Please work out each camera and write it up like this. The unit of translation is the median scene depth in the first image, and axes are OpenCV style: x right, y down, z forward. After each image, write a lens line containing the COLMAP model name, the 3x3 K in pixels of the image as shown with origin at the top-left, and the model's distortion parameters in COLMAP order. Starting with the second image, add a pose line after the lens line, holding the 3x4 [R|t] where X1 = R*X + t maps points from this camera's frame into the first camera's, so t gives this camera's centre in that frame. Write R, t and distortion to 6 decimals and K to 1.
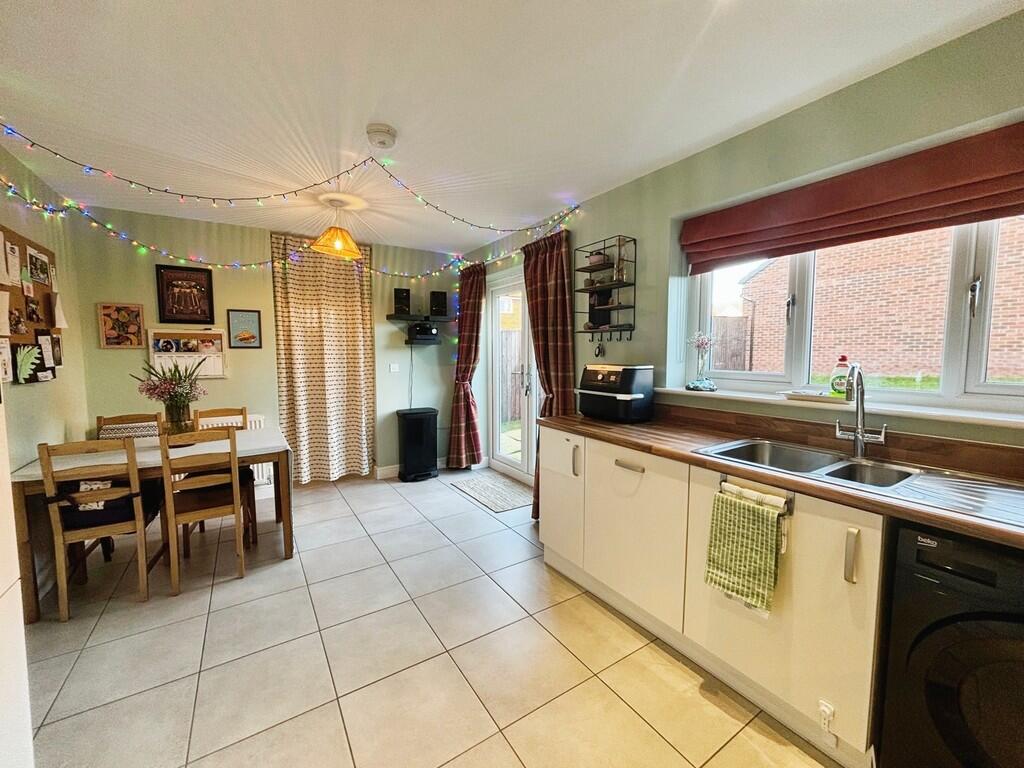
lens RADIAL K [[412.7, 0, 512.0], [0, 412.7, 384.0], [0, 0, 1]] dist [-0.001966, -0.000136]
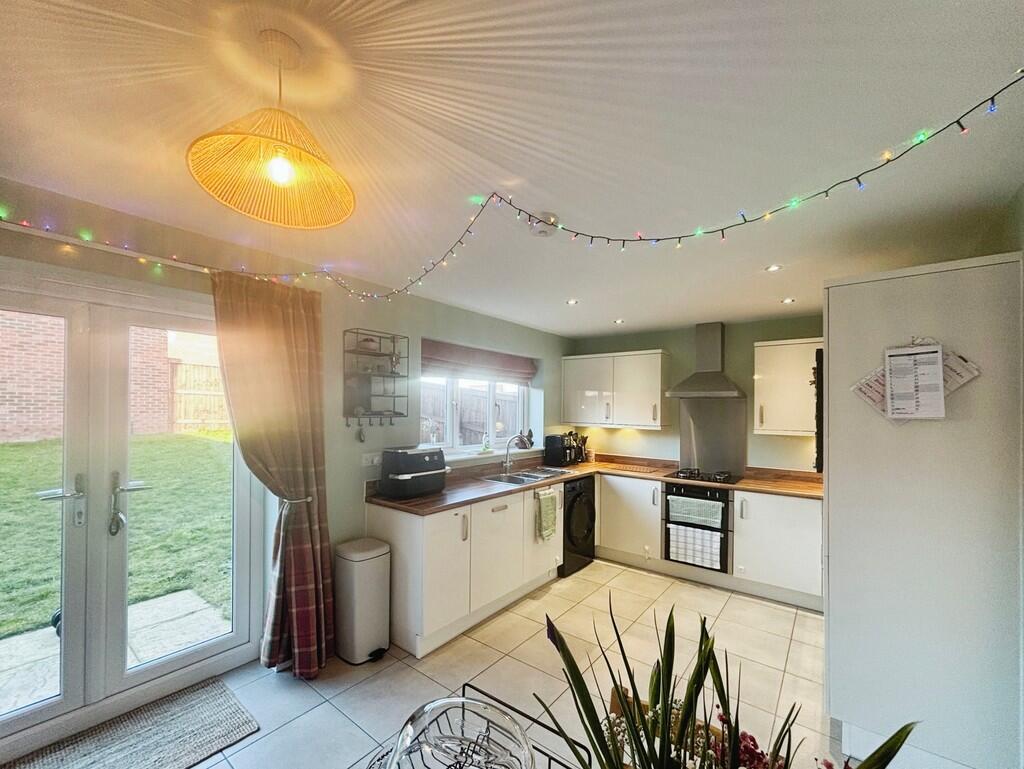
lens RADIAL K [[421.5, 0, 510.5], [0, 421.5, 408.0], [0, 0, 1]] dist [-0.001815, -0.000487]
pose [[-0.326195, -0.002601, 0.945299, -0.852120], [0.065719, 0.997514, 0.025423, -0.151551], [-0.943015, 0.070417, -0.325213, 1.003584]]
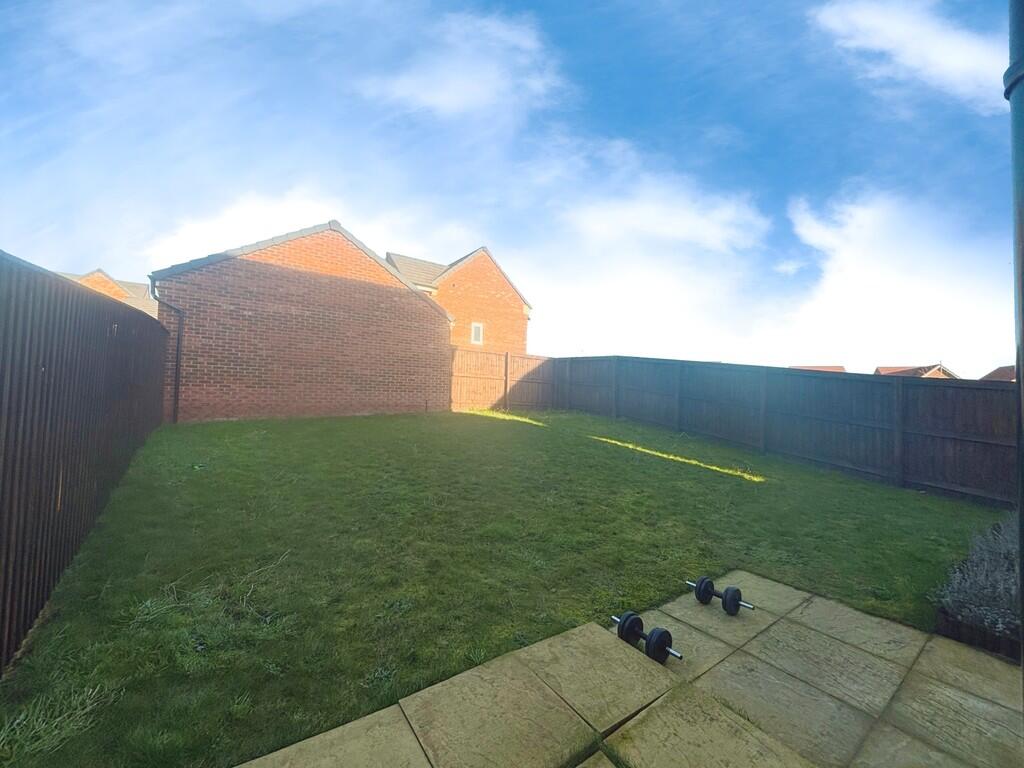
lens RADIAL K [[412.7, 0, 512.0], [0, 412.7, 384.0], [0, 0, 1]] dist [-0.001966, -0.000136]
pose [[-0.060113, 0.029513, 0.997755, -0.438023], [0.056321, 0.998071, -0.026129, -0.165903], [-0.996601, 0.054624, -0.061660, 2.338480]]
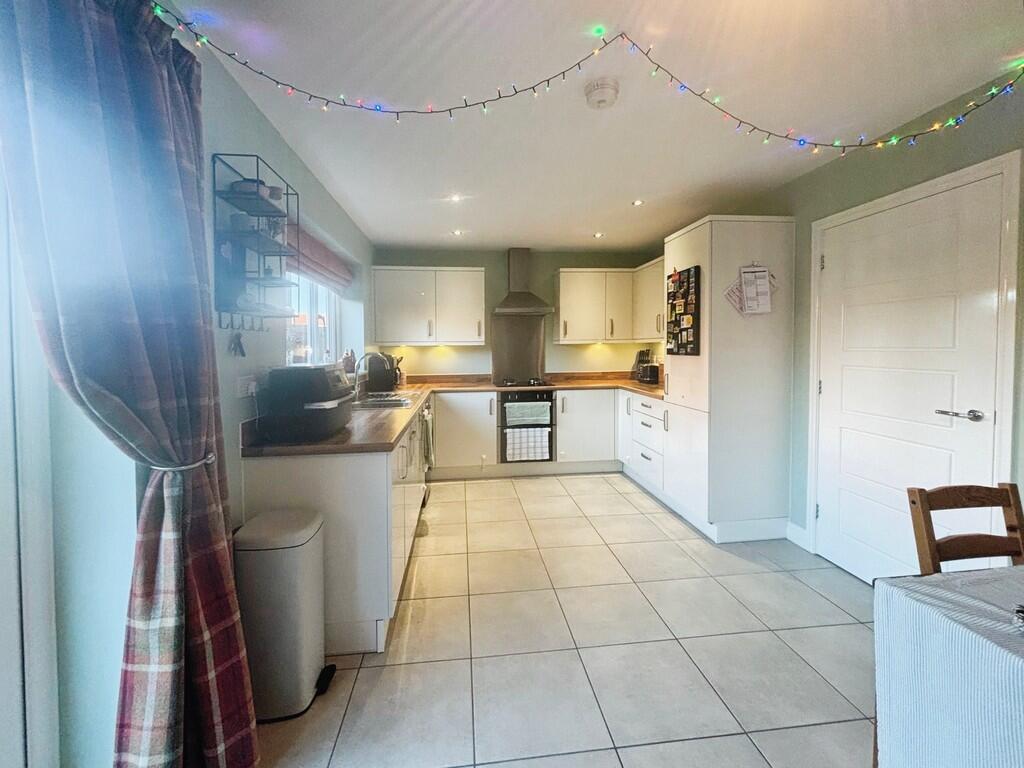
lens RADIAL K [[415.4, 0, 498.8], [0, 415.4, 357.4], [0, 0, 1]] dist [0.000810, -0.000009]
pose [[-0.890031, -0.000281, 0.455900, -0.373661], [0.050983, 0.993666, 0.100144, -0.106177], [-0.453040, 0.112375, -0.884379, 1.372549]]
